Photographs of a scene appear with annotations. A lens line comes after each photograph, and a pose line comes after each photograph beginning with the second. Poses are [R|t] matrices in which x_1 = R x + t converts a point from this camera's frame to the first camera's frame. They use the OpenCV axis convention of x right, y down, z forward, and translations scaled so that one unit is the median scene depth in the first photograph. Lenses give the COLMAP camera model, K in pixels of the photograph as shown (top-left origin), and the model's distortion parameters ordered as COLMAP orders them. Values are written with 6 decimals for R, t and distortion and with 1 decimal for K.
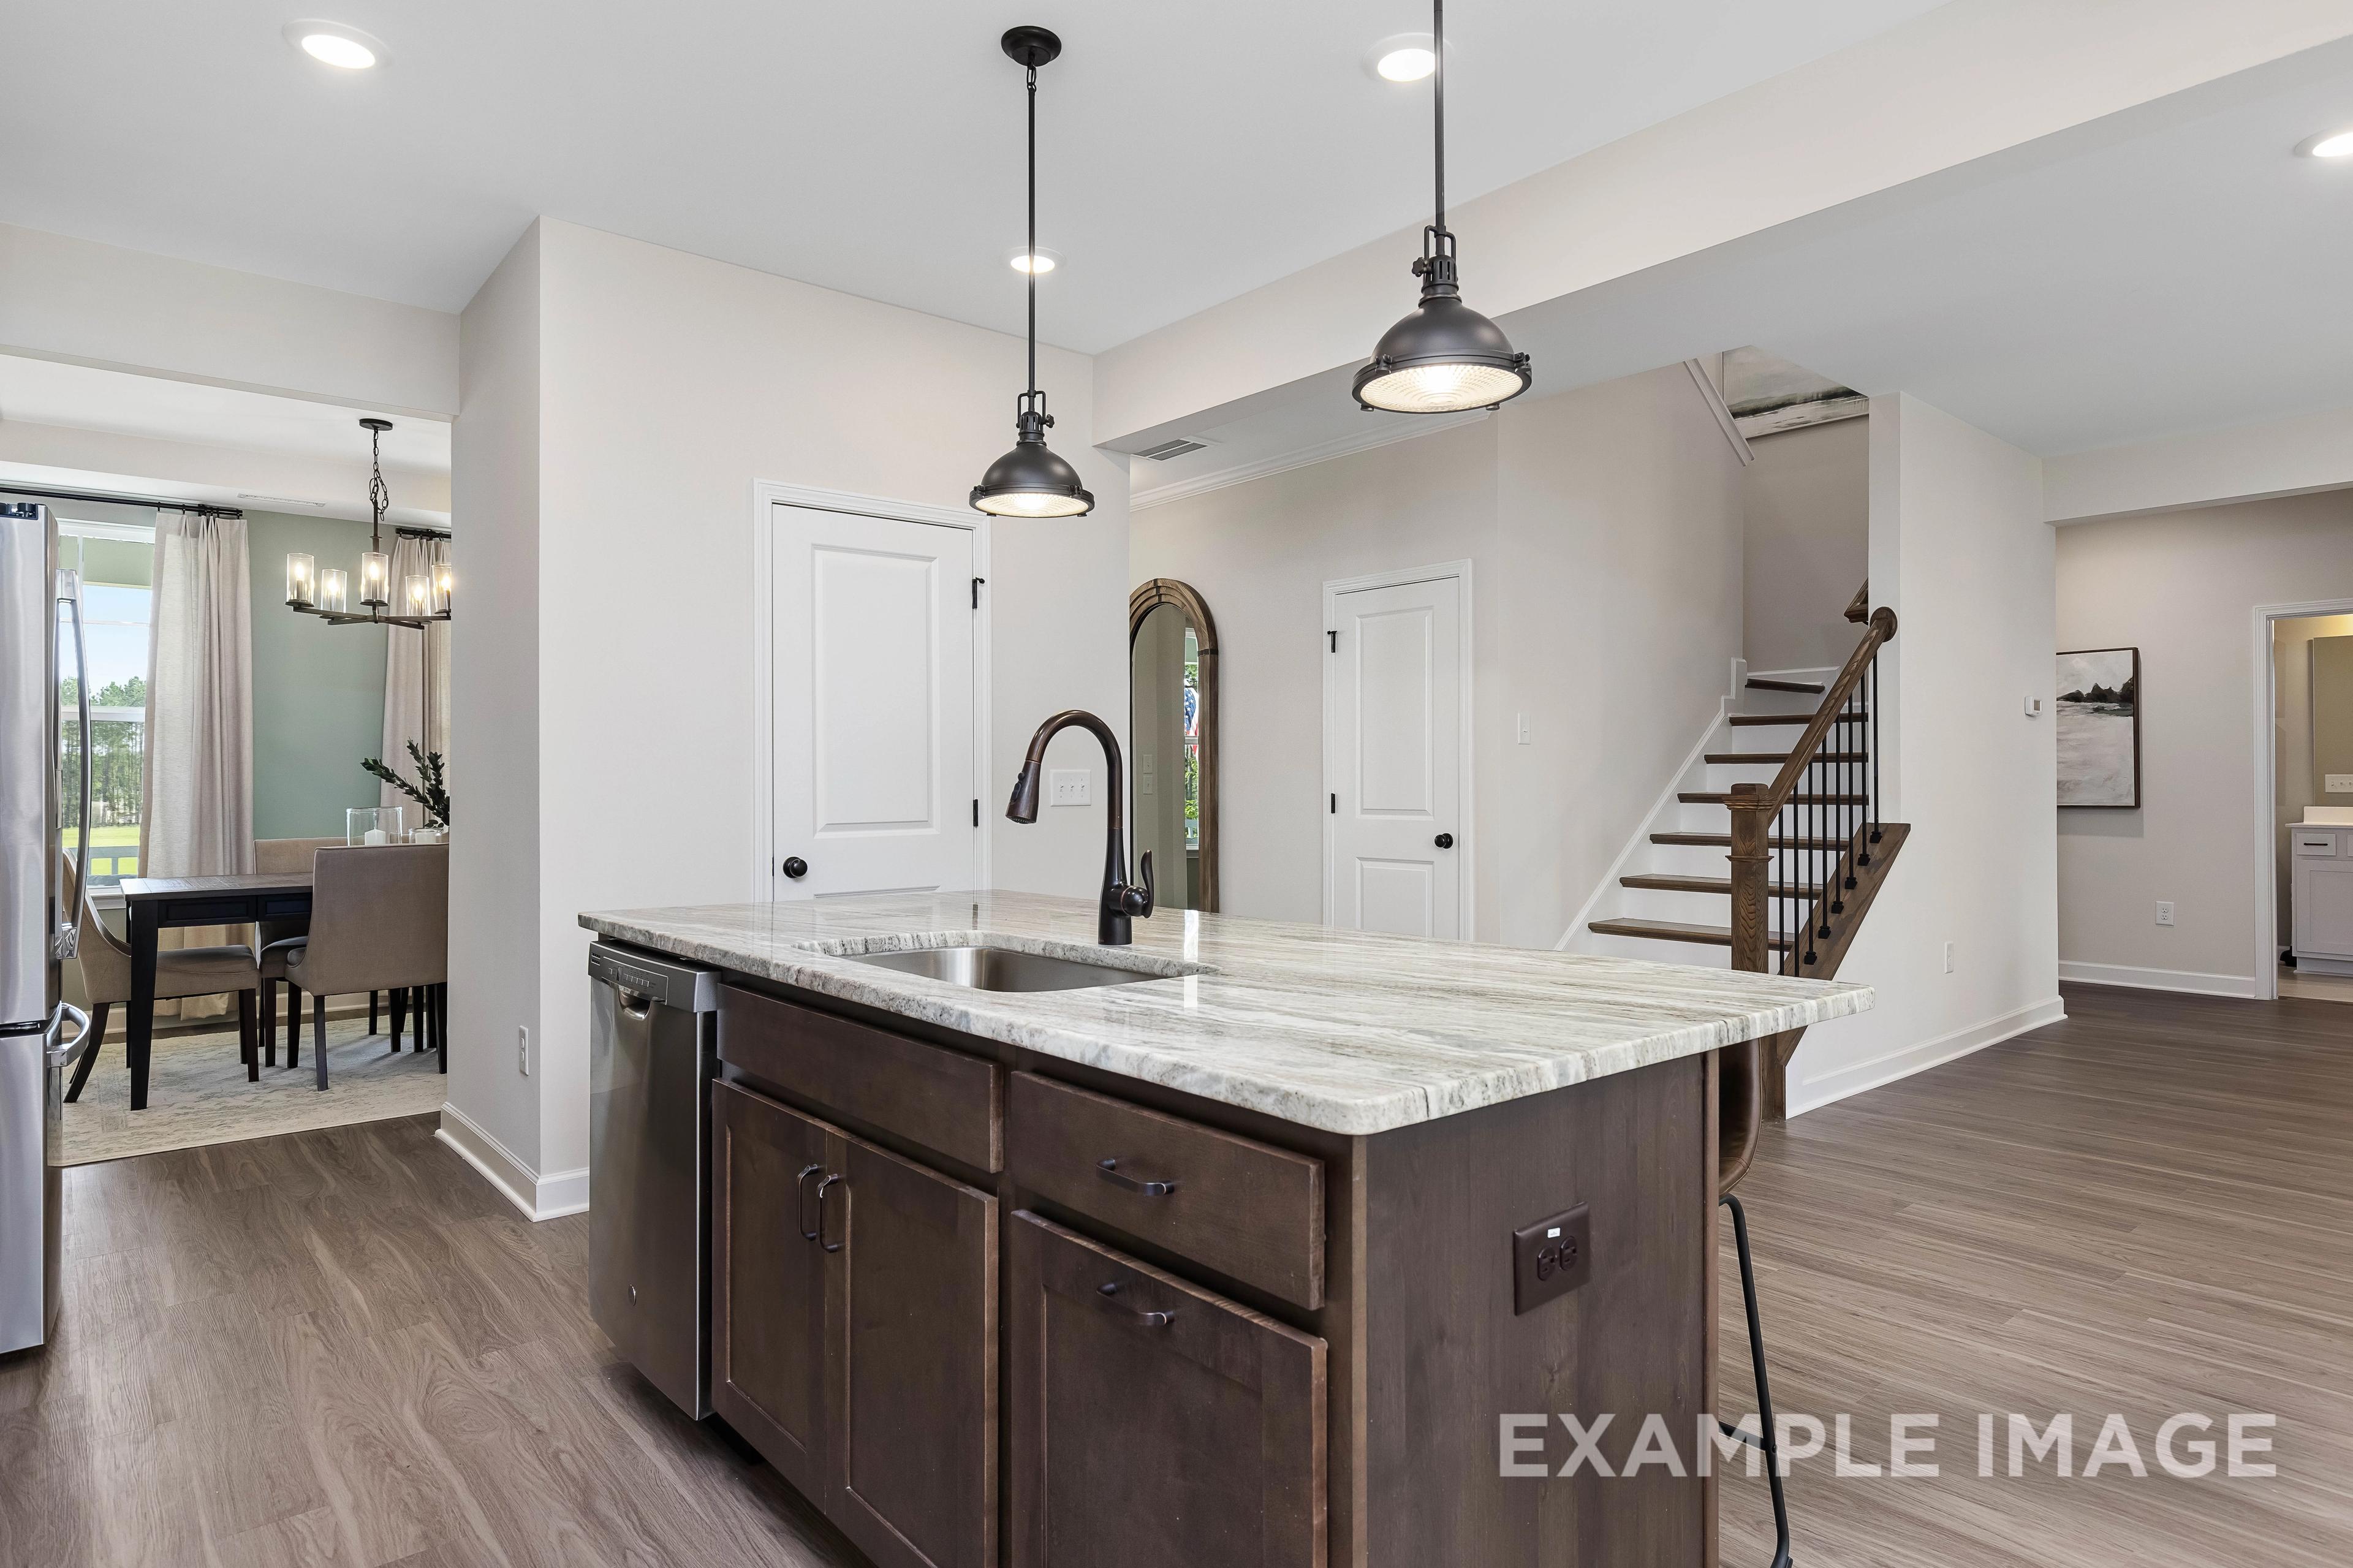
lens RADIAL K [[1294.1, 0, 1174.3], [0, 1294.1, 779.8], [0, 0, 1]] dist [-0.002396, -0.000136]
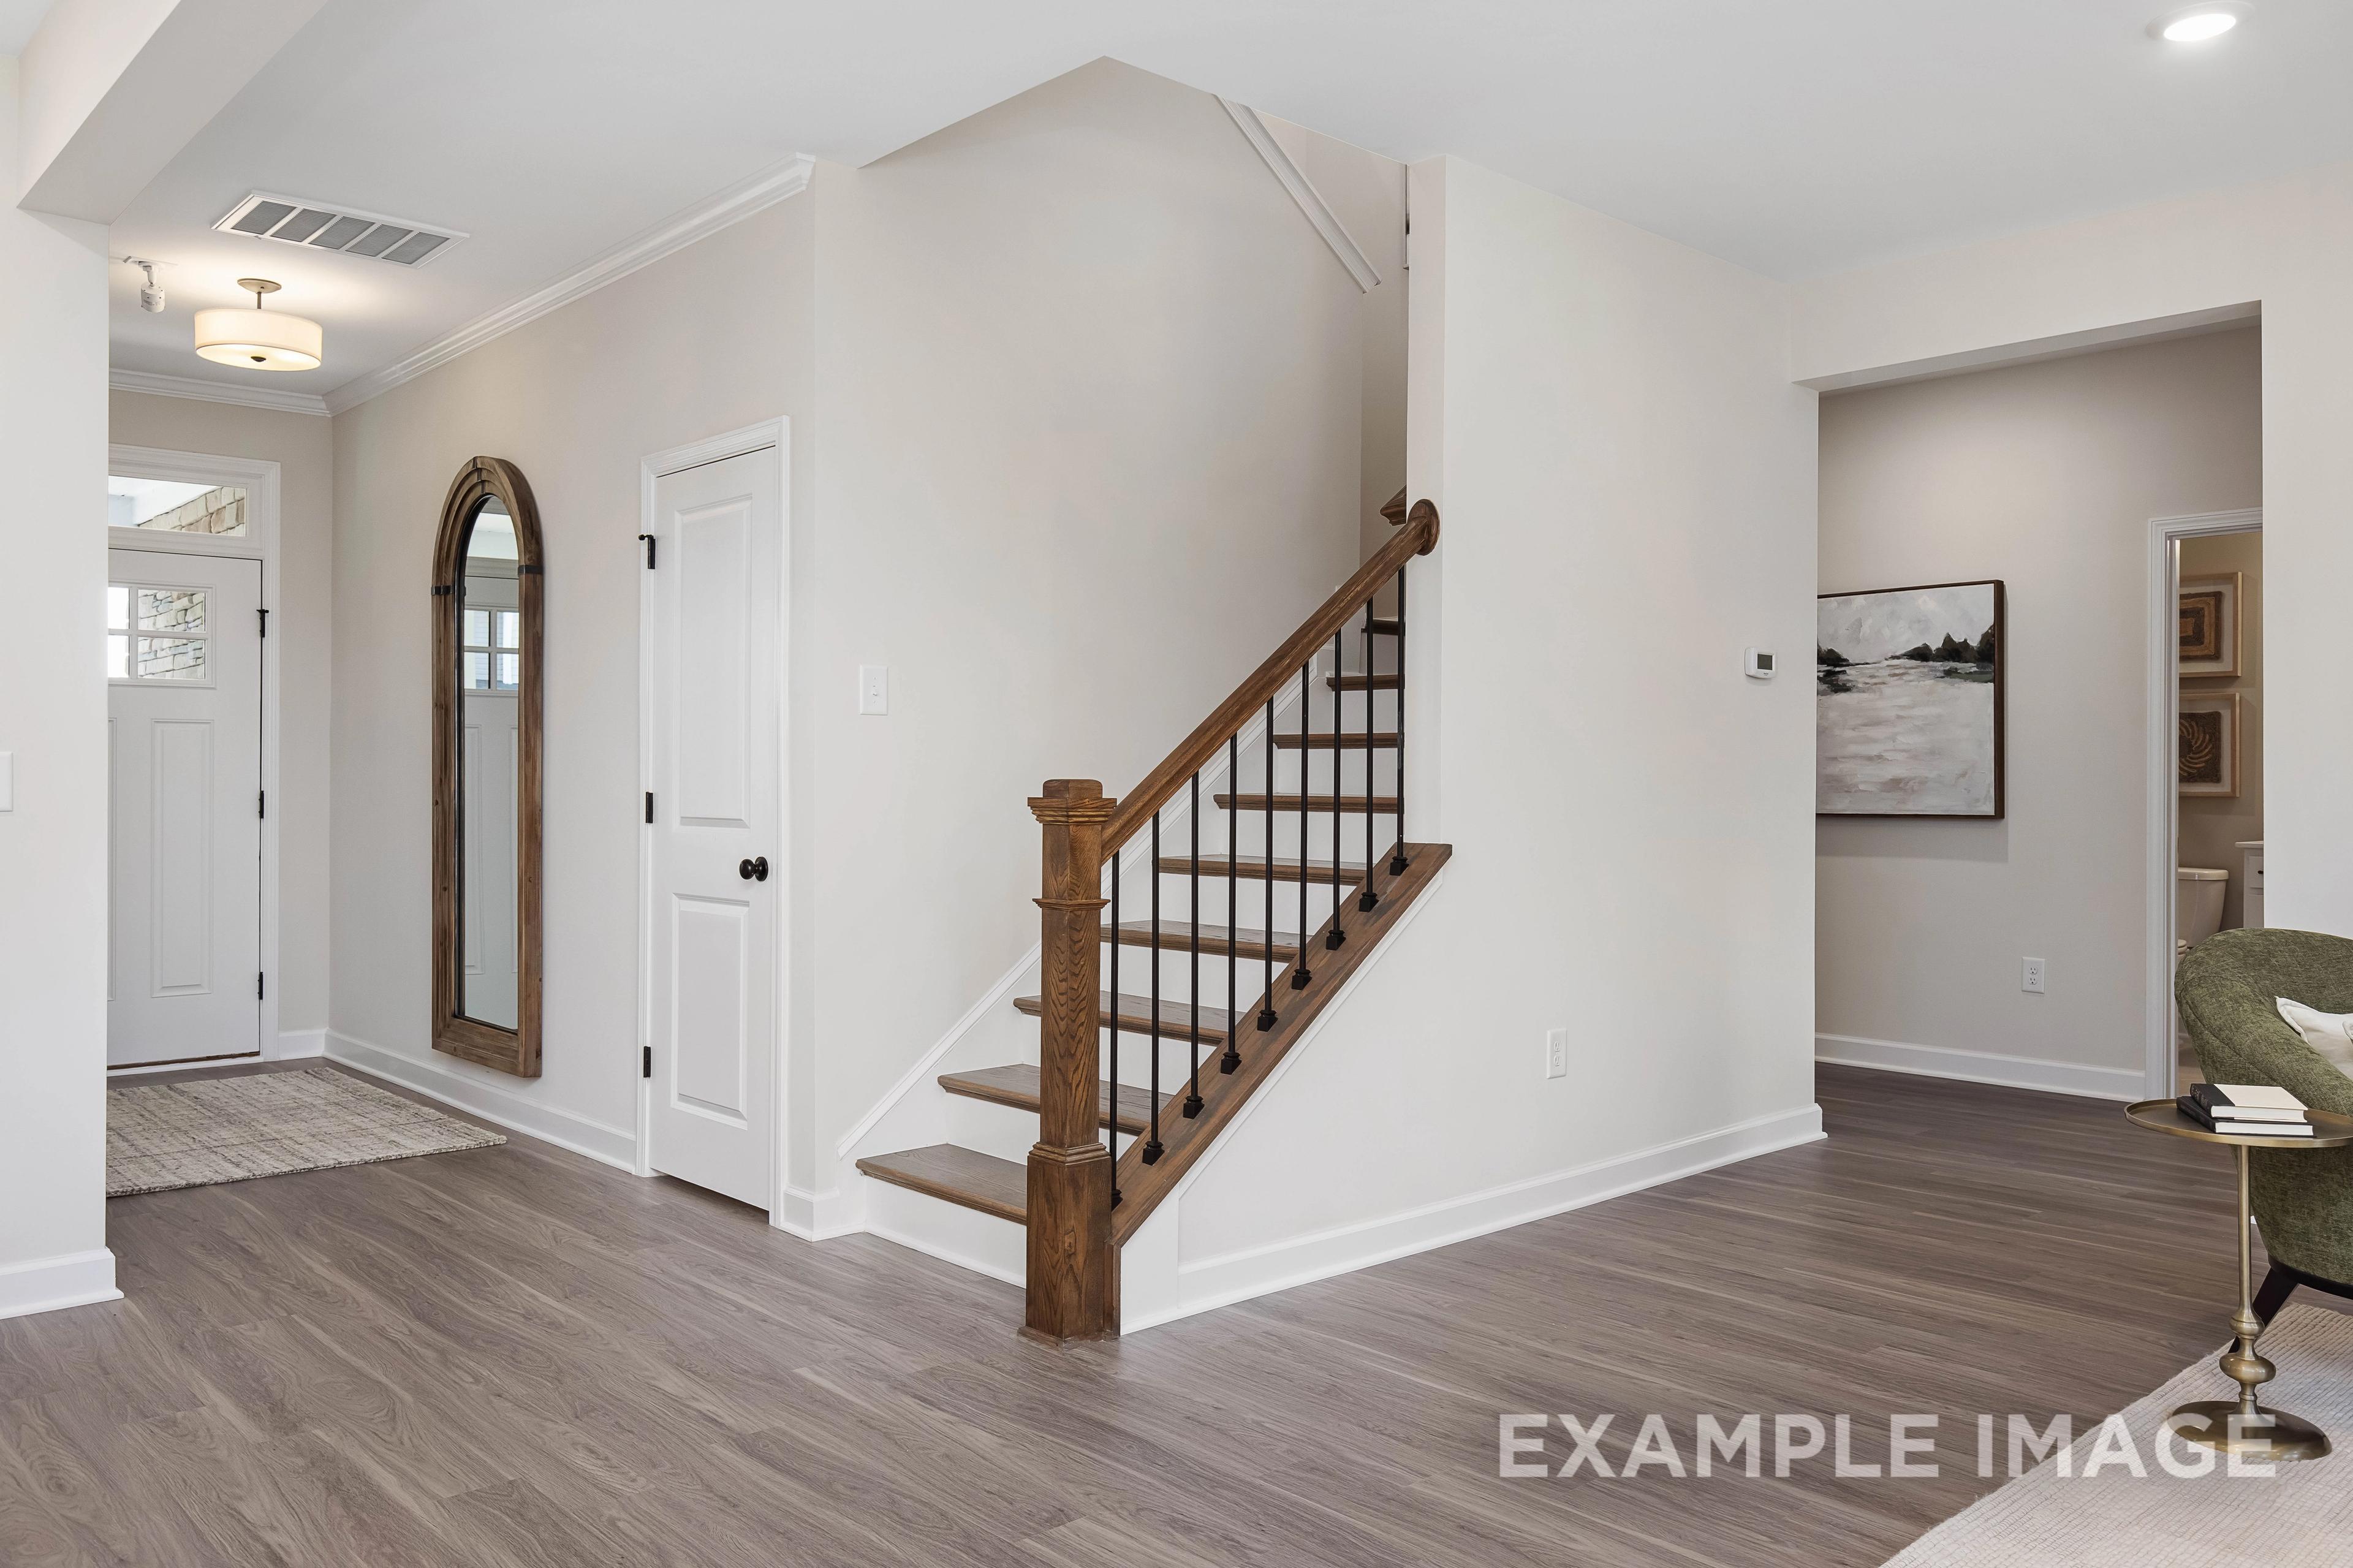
lens RADIAL K [[1734.8, 0, 1180.7], [0, 1734.8, 787.6], [0, 0, 1]] dist [0.008479, -0.004542]
pose [[0.998810, 0.003196, 0.048667, 0.317186], [-0.003578, 0.999963, 0.007766, 0.000467], [-0.048641, -0.007931, 0.998785, 0.130764]]
